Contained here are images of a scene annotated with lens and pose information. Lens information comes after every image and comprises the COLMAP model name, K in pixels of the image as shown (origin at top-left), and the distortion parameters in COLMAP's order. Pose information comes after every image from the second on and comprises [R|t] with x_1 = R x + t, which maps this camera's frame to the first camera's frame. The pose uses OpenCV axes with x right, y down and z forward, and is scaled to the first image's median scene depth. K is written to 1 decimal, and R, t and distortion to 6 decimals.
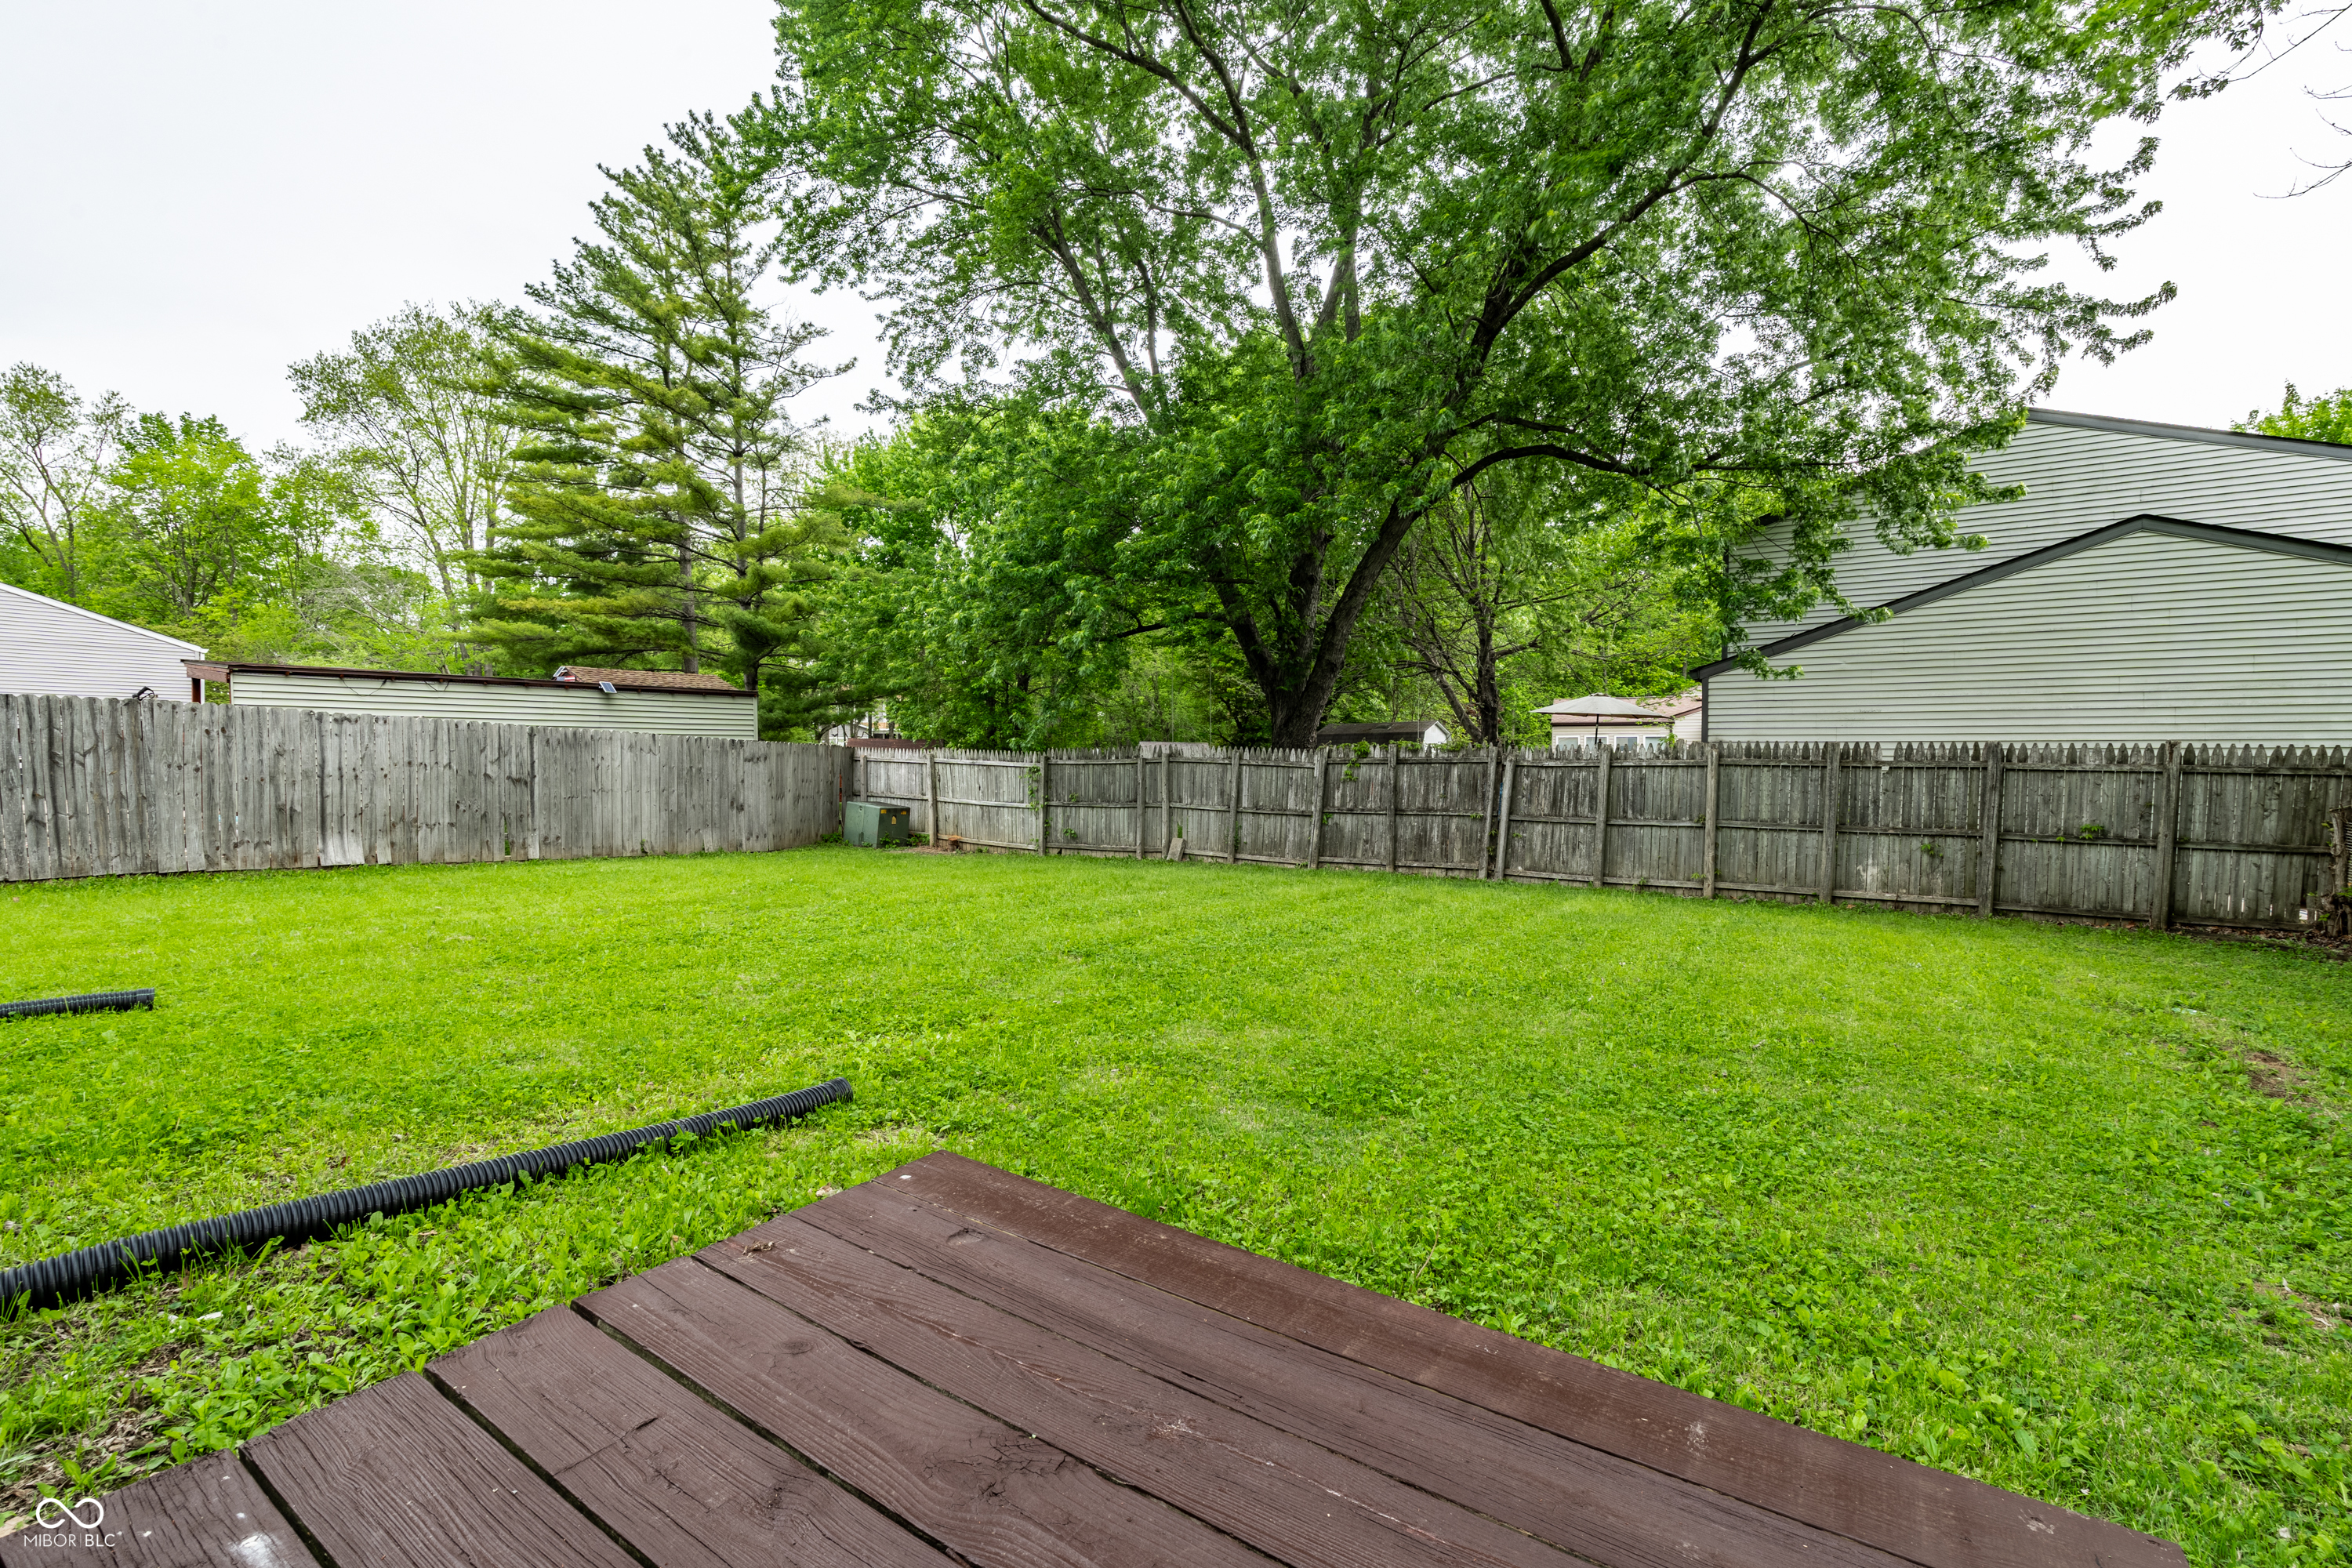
lens RADIAL K [[1037.4, 0, 1176.2], [0, 1037.4, 790.0], [0, 0, 1]] dist [0.024229, 0.000671]
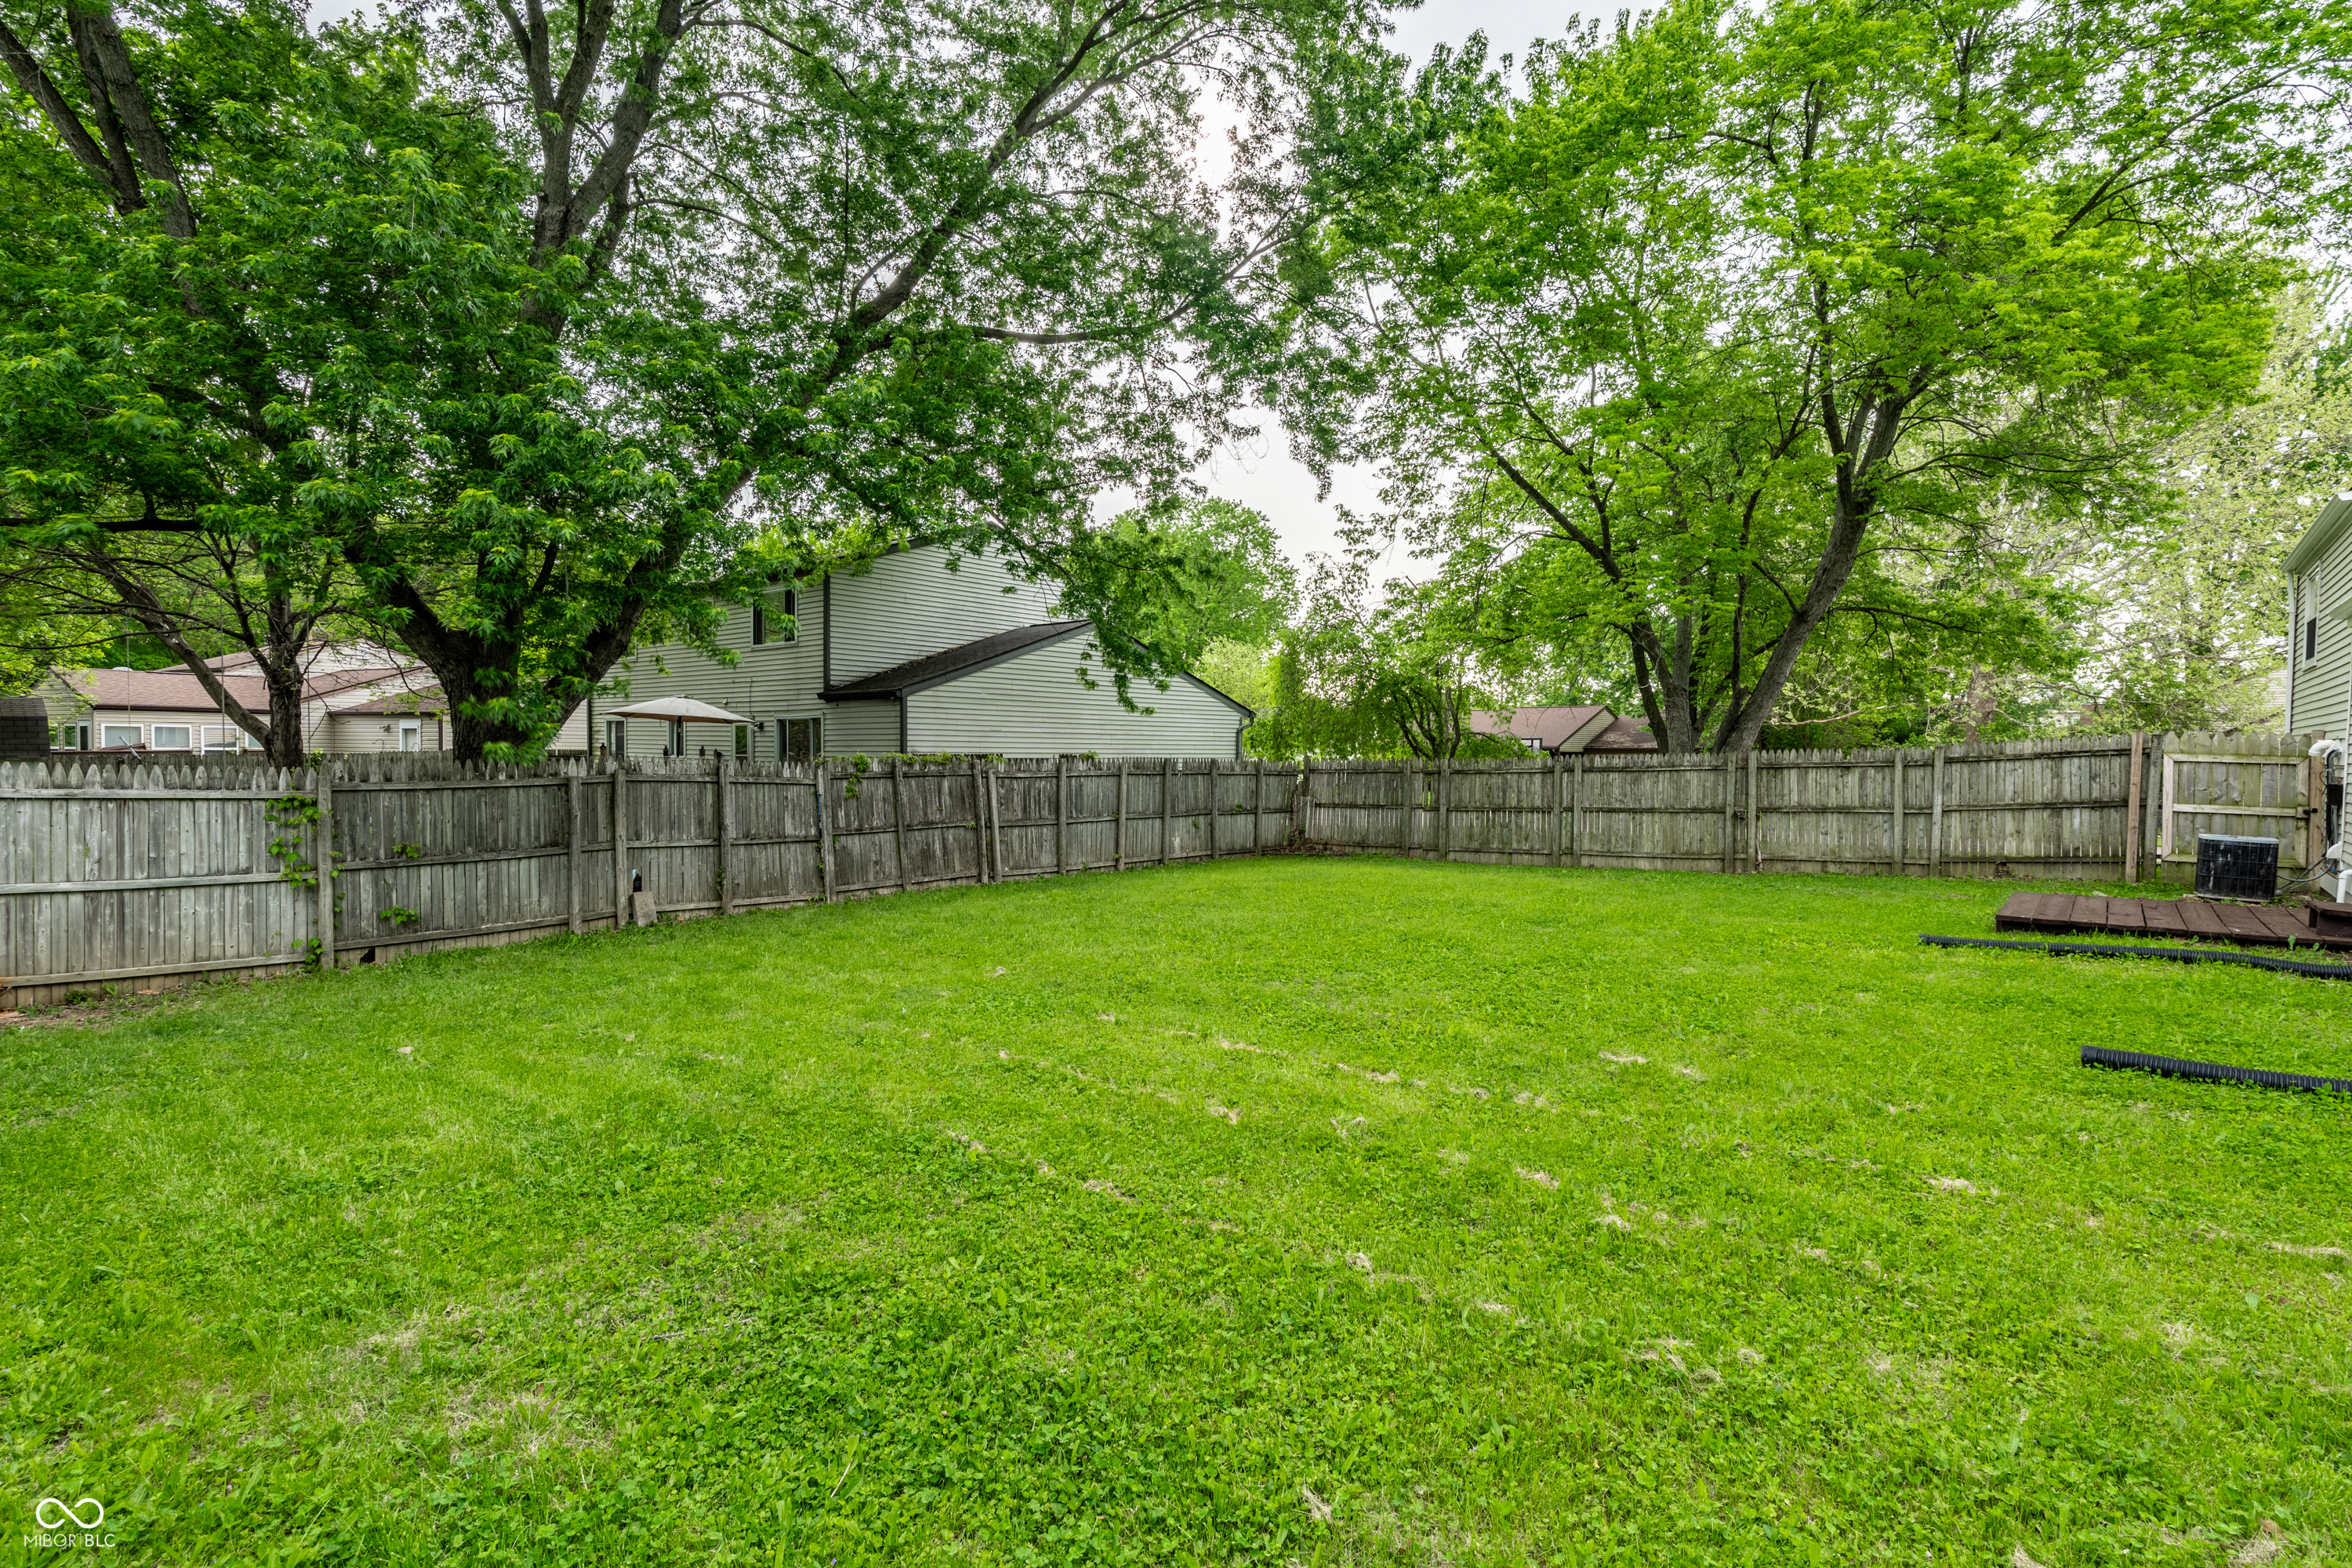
lens RADIAL K [[1106.7, 0, 1176.5], [0, 1106.7, 783.2], [0, 0, 1]] dist [-0.008118, 0.000367]
pose [[0.101844, -0.029226, 0.994371, -0.758908], [0.026010, 0.999305, 0.026707, -0.039866], [-0.994460, 0.023143, 0.102533, 0.635339]]
